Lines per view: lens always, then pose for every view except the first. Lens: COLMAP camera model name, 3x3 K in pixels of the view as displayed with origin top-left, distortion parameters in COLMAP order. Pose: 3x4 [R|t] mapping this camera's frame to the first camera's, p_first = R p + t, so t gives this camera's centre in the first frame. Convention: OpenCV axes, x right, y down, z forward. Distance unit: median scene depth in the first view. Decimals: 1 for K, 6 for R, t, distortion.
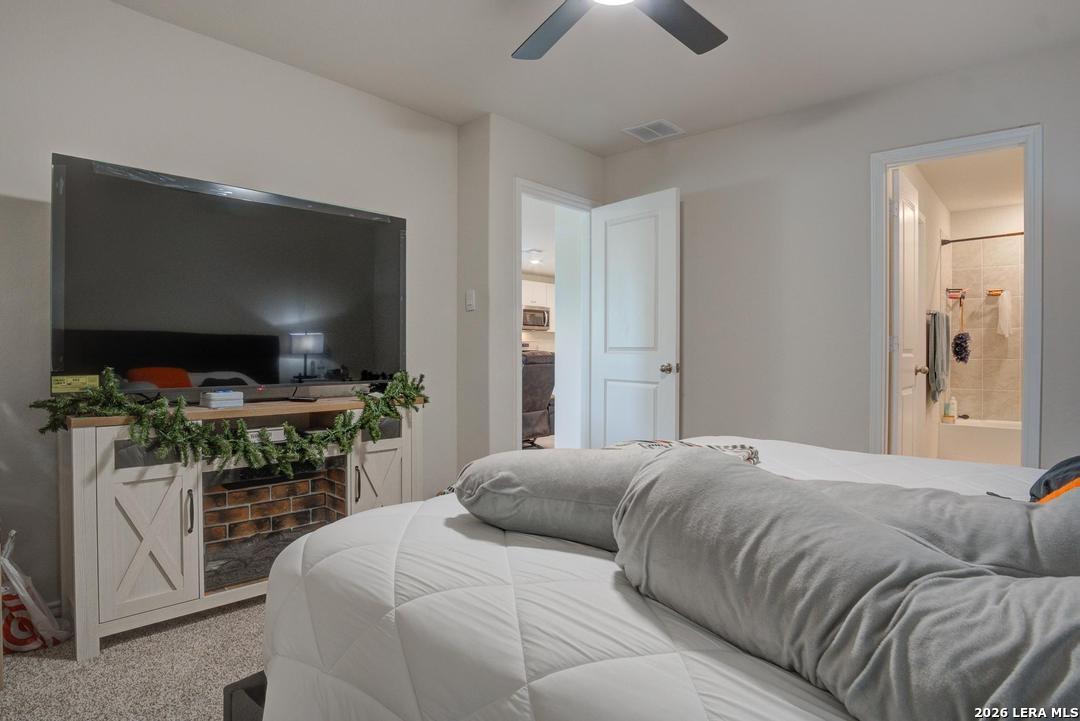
lens RADIAL K [[582.2, 0, 536.8], [0, 582.2, 352.7], [0, 0, 1]] dist [-0.040769, -0.000737]
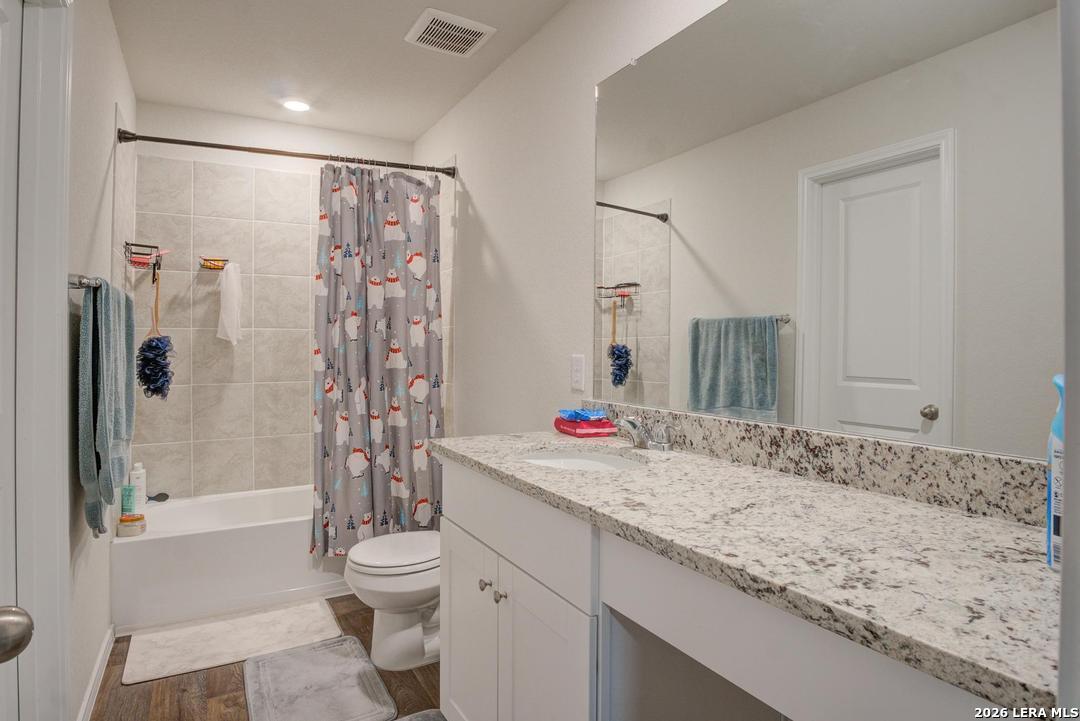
lens RADIAL K [[582.2, 0, 536.8], [0, 582.2, 352.7], [0, 0, 1]] dist [-0.040769, -0.000737]
pose [[0.308462, -0.008398, 0.951200, 0.375992], [-0.006583, 0.999918, 0.010963, -0.027933], [-0.951214, -0.009643, 0.308381, 0.530517]]
